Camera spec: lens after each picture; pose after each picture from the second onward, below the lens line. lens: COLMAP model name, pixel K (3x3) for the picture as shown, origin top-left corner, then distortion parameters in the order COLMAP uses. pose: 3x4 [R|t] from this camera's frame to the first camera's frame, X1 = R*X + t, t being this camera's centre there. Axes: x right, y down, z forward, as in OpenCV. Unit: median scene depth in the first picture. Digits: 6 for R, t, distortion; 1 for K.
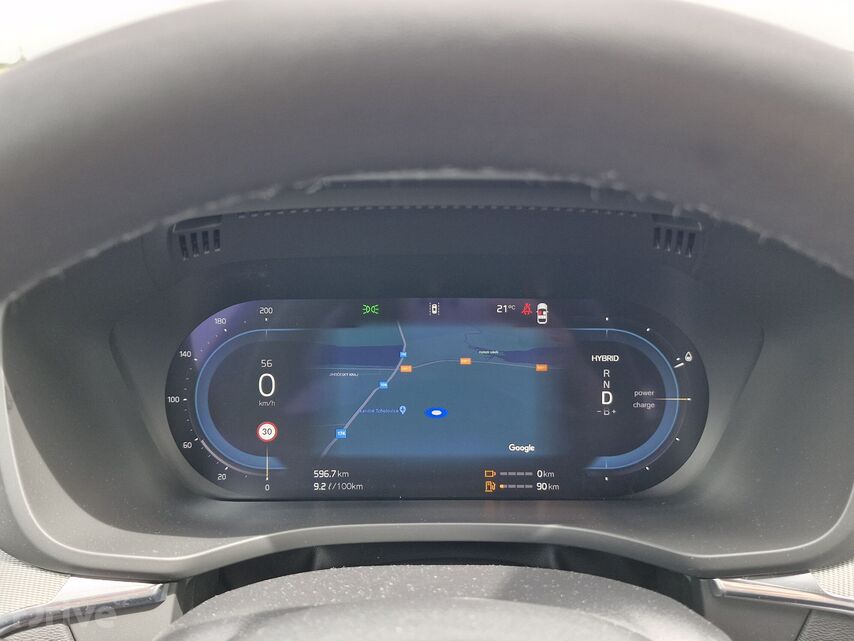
lens RADIAL K [[712.2, 0, 427.0], [0, 712.2, 320.5], [0, 0, 1]] dist [0.074119, -0.120809]
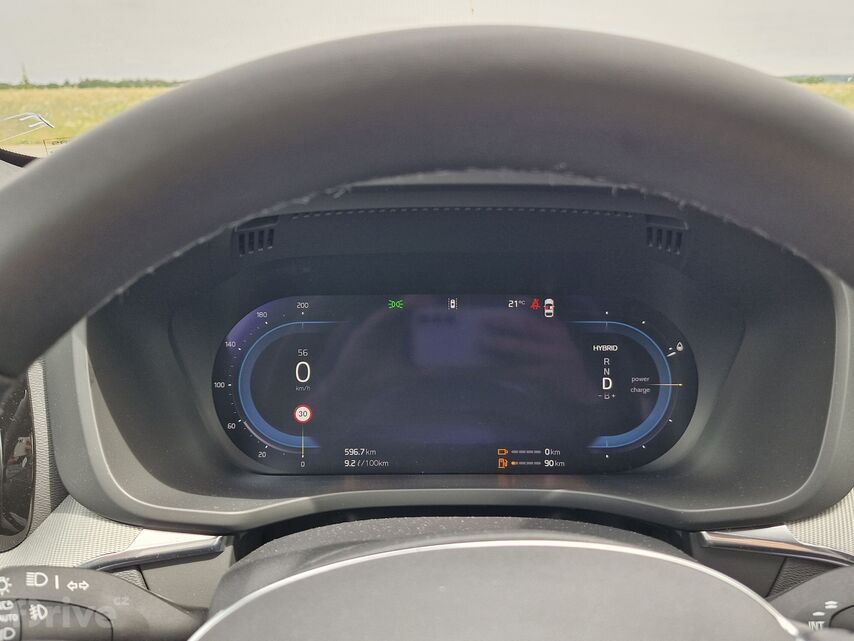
lens RADIAL K [[712.2, 0, 427.0], [0, 712.2, 320.5], [0, 0, 1]] dist [0.074119, -0.120809]
pose [[0.999998, 0.000679, 0.001891, -0.033455], [-0.000631, 0.999670, -0.025700, 0.040065], [-0.001908, 0.025699, 0.999668, -0.124472]]
